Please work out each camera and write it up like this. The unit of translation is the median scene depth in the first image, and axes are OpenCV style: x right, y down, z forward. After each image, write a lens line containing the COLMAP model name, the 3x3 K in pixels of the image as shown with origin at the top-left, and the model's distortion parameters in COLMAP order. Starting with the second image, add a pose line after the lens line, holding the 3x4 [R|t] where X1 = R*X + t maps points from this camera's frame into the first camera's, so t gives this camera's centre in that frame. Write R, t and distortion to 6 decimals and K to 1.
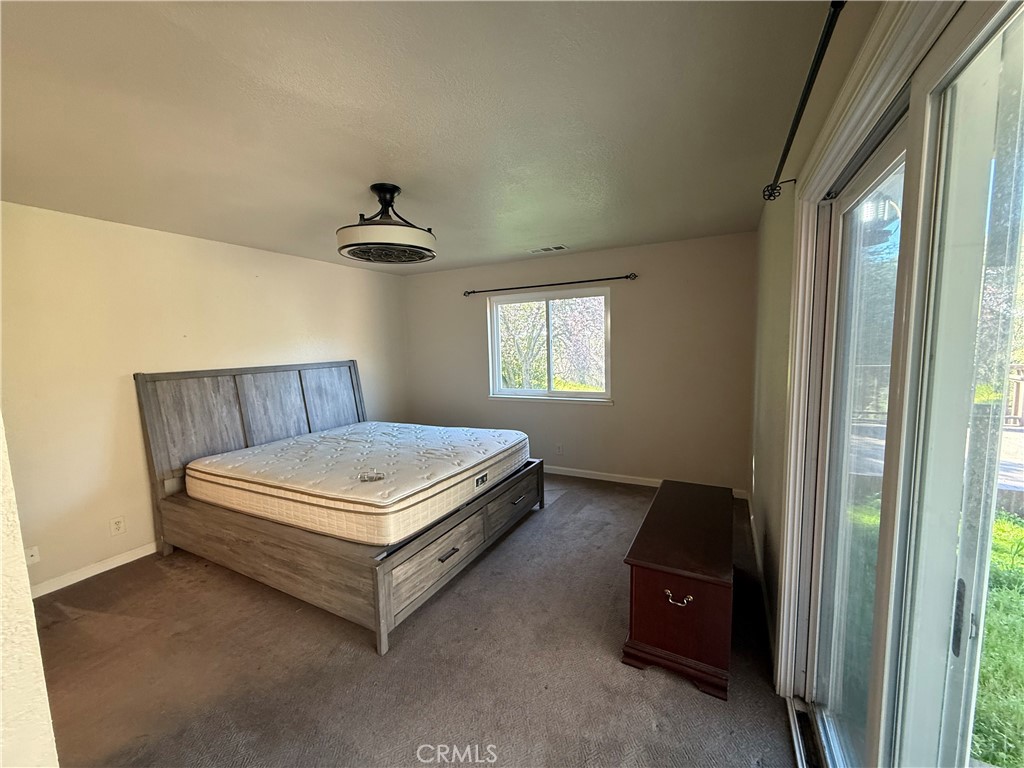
lens RADIAL K [[408.3, 0, 511.3], [0, 408.3, 387.7], [0, 0, 1]] dist [0.004072, -0.000423]
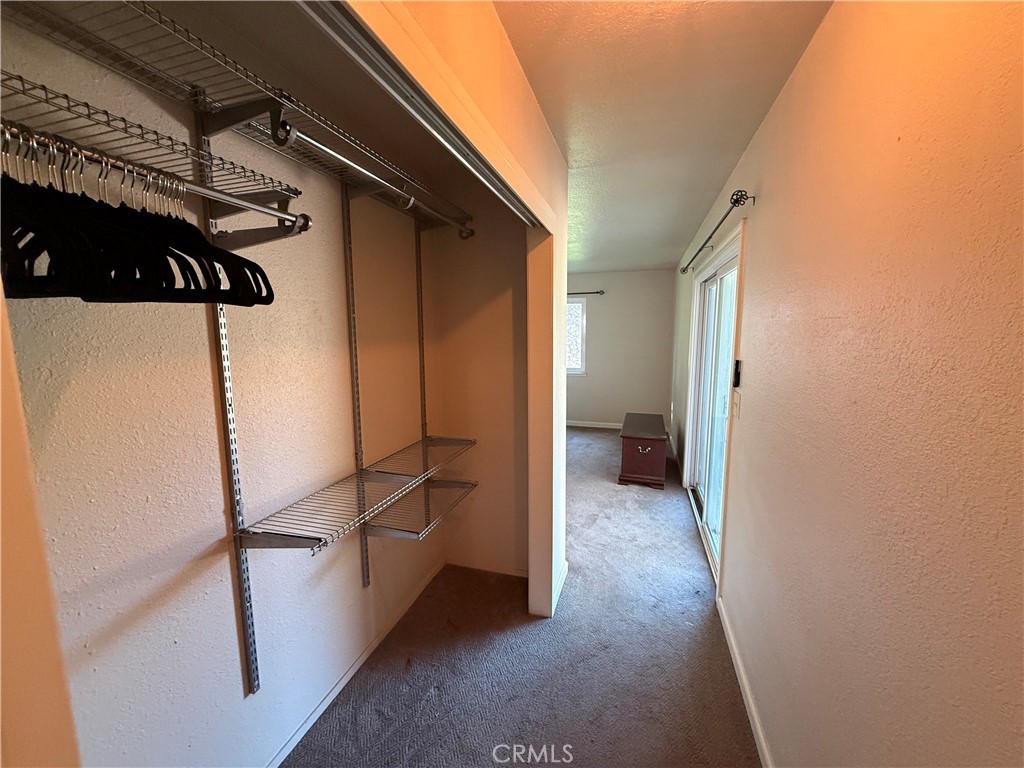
lens RADIAL K [[408.3, 0, 512.7], [0, 408.3, 381.7], [0, 0, 1]] dist [0.004072, -0.000423]
pose [[0.983921, 0.008766, 0.178391, -0.587499], [-0.010622, 0.999899, 0.009450, 0.104722], [-0.178290, -0.011193, 0.983914, -0.896688]]
